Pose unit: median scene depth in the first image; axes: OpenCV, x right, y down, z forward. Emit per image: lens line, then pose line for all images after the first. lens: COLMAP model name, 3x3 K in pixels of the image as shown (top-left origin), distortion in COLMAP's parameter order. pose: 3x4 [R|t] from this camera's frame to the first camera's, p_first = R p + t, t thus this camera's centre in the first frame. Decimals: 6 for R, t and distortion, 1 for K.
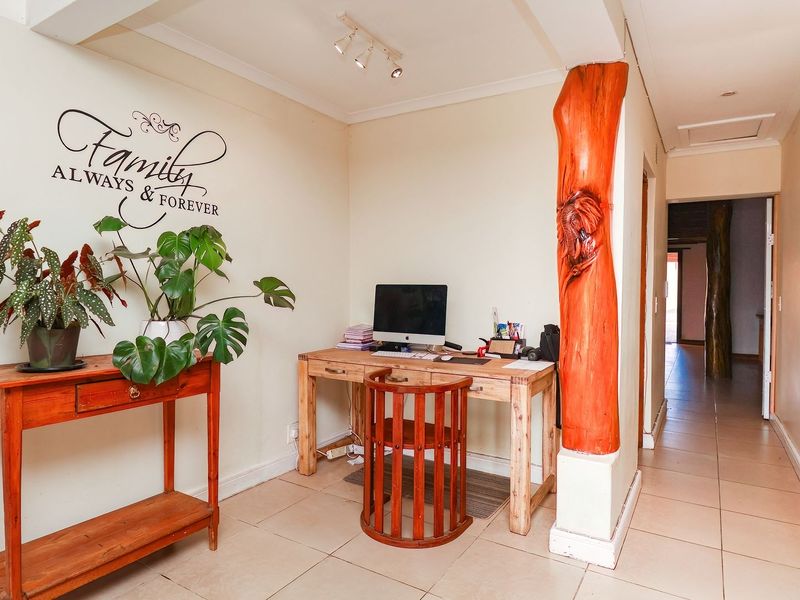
lens RADIAL K [[489.5, 0, 400.0], [0, 489.5, 300.0], [0, 0, 1]] dist [-0.000560, -0.000414]
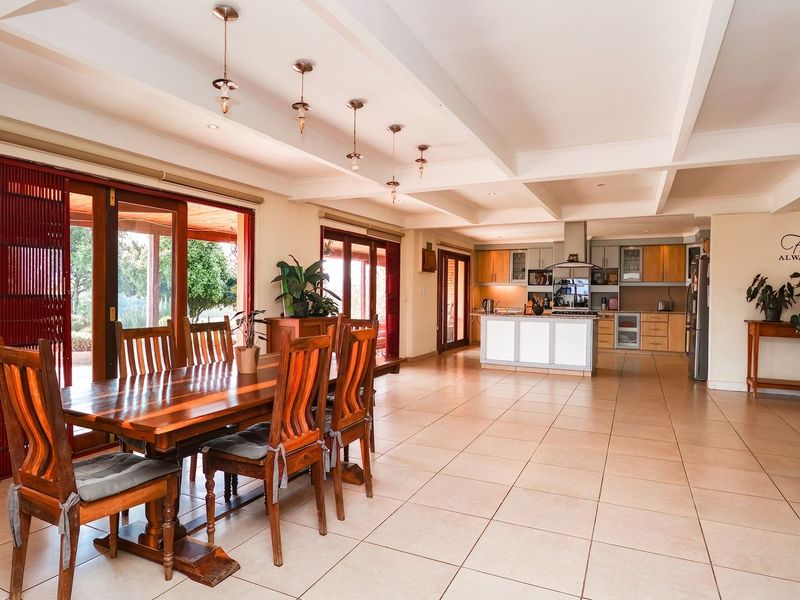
lens RADIAL K [[489.5, 0, 400.0], [0, 489.5, 300.0], [0, 0, 1]] dist [-0.000560, -0.000414]
pose [[0.114899, 0.010841, -0.993318, 1.863889], [-0.033637, 0.999409, 0.007017, 0.045644], [0.992808, 0.032606, 0.115196, -1.523876]]
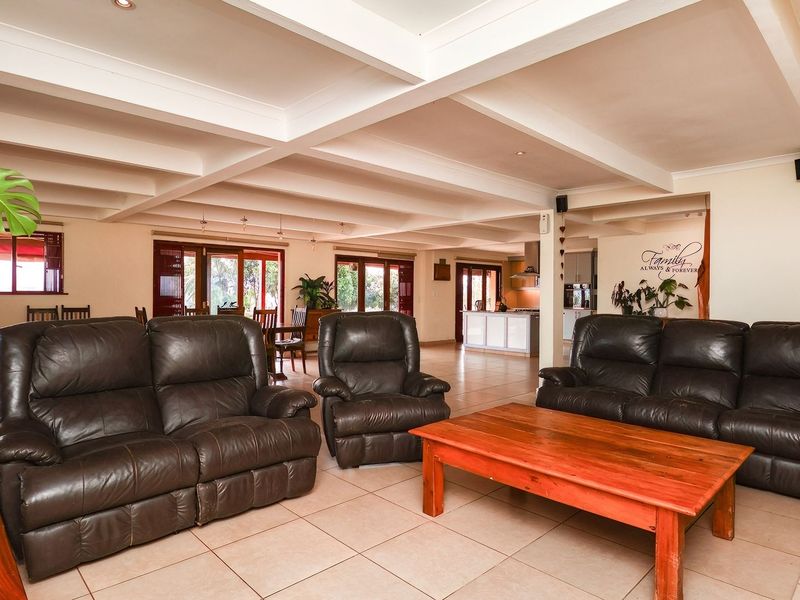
lens RADIAL K [[489.5, 0, 400.0], [0, 489.5, 300.0], [0, 0, 1]] dist [-0.000560, -0.000414]
pose [[-0.244408, 0.001768, -0.969671, 3.361285], [-0.034501, 0.999349, 0.010518, 0.012861], [0.969058, 0.036025, -0.244188, 0.092898]]
